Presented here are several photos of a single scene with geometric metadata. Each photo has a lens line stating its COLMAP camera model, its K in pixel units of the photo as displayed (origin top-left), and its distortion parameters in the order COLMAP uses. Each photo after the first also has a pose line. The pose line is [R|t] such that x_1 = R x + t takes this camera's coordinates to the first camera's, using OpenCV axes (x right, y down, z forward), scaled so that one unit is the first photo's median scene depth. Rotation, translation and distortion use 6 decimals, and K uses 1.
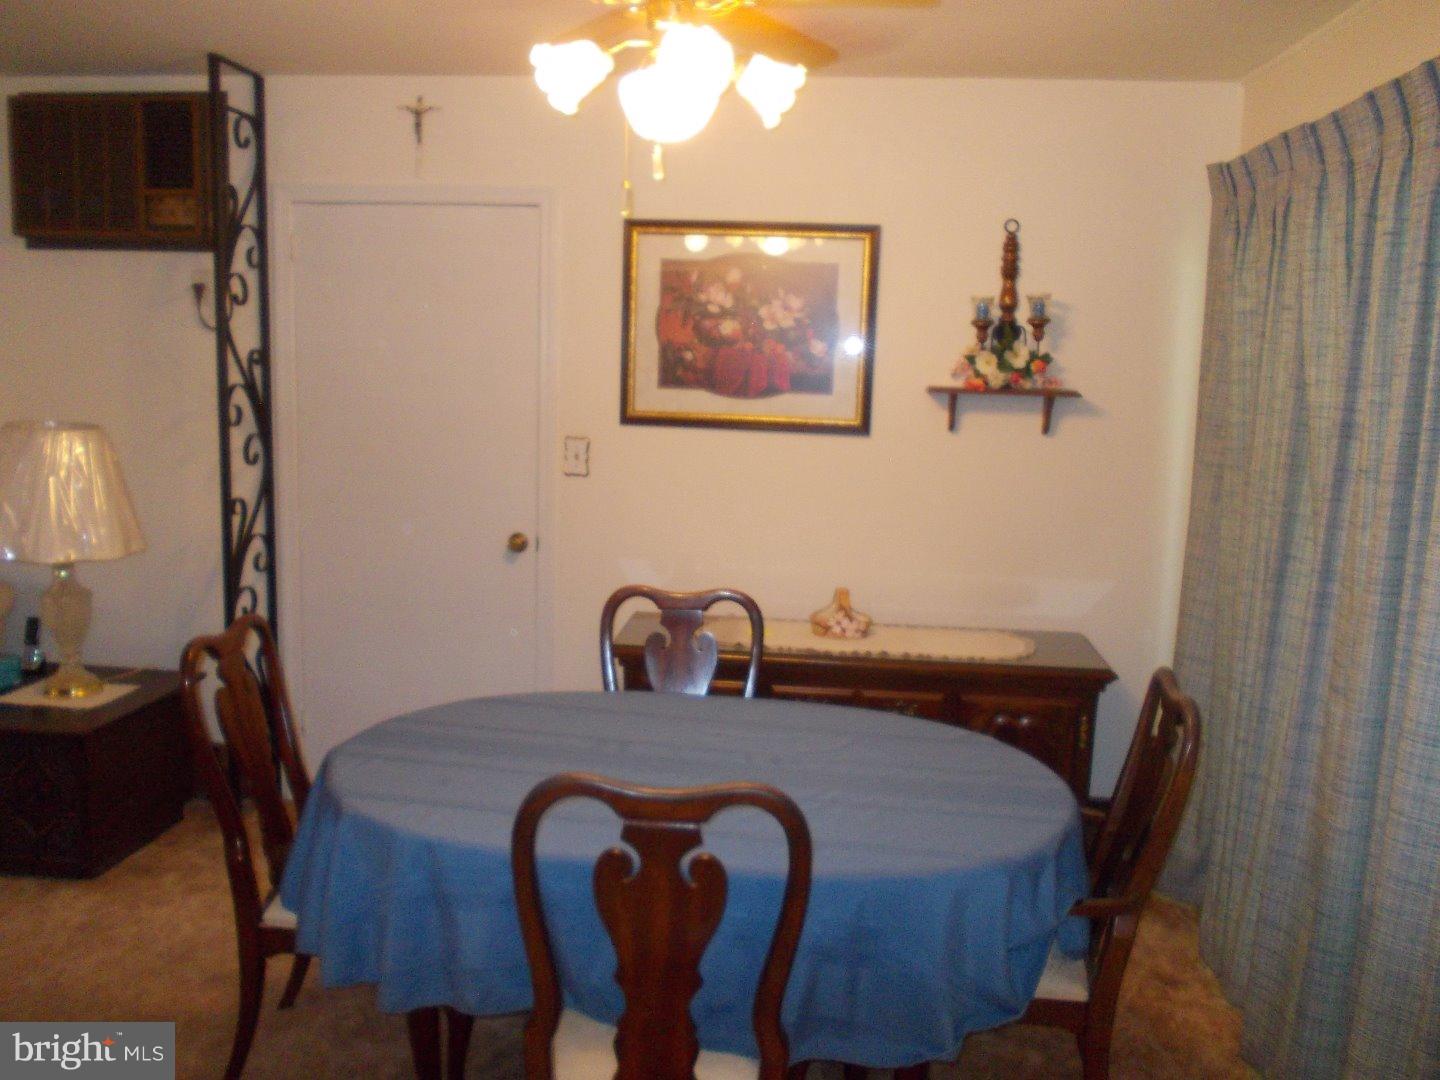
lens RADIAL K [[1225.9, 0, 720.0], [0, 1225.9, 540.0], [0, 0, 1]] dist [-0.006489, -0.007229]
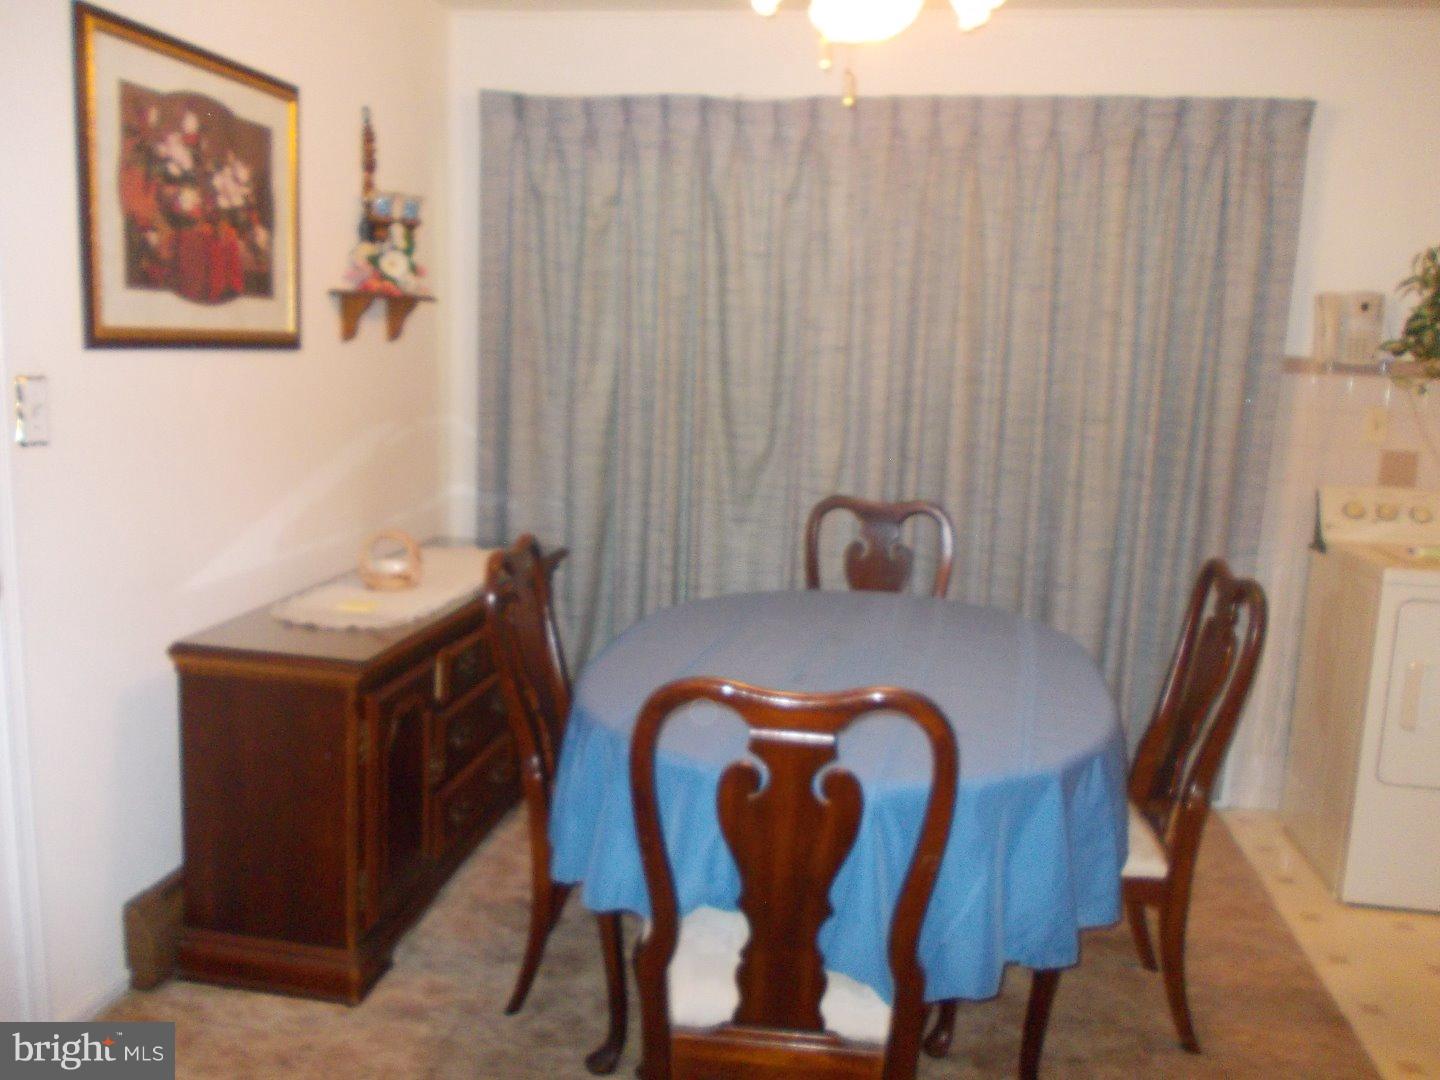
lens RADIAL K [[1225.9, 0, 720.0], [0, 1225.9, 540.0], [0, 0, 1]] dist [-0.006489, -0.007229]
pose [[0.034998, -0.189982, 0.981163, -0.690219], [0.124816, 0.974909, 0.184319, -0.076908], [-0.991563, 0.116014, 0.057833, 0.688202]]
